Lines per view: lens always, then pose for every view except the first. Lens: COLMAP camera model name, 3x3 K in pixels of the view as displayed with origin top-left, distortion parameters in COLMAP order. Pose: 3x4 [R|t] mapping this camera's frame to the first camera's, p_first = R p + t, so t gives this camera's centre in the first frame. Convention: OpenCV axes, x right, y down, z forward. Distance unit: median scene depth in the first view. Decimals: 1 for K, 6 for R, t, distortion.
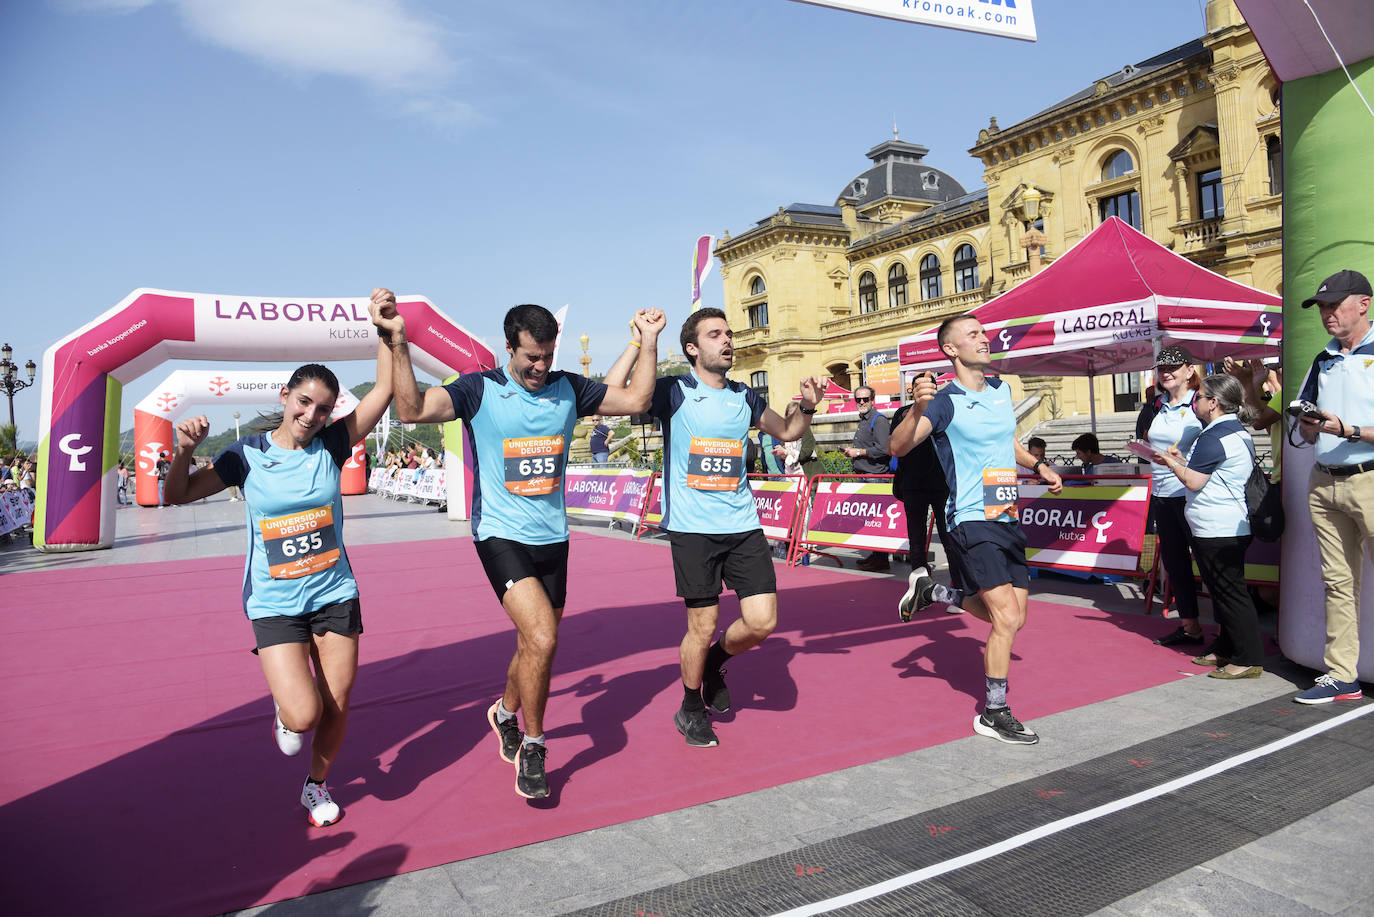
lens RADIAL K [[931.5, 0, 686.7], [0, 931.5, 466.3], [0, 0, 1]] dist [-0.114747, 0.059872]
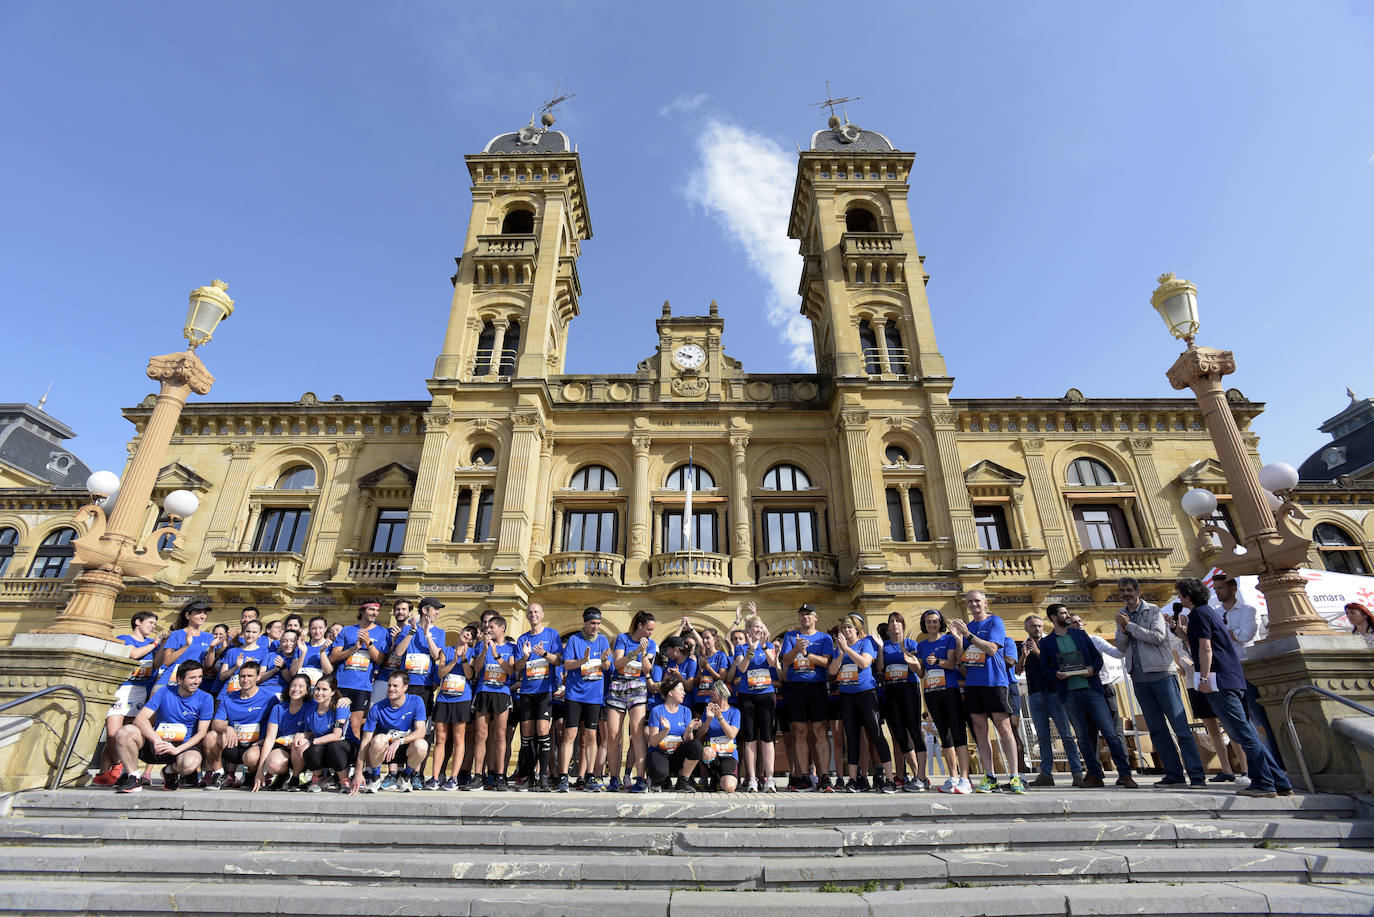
lens RADIAL K [[661.6, 0, 688.0], [0, 661.6, 460.5], [0, 0, 1]] dist [-0.075326, 0.032744]
pose [[0.481539, 0.435871, 0.760353, 0.240306], [-0.005579, 0.869069, -0.494659, -0.036535], [-0.876407, 0.233955, 0.420922, 0.553828]]
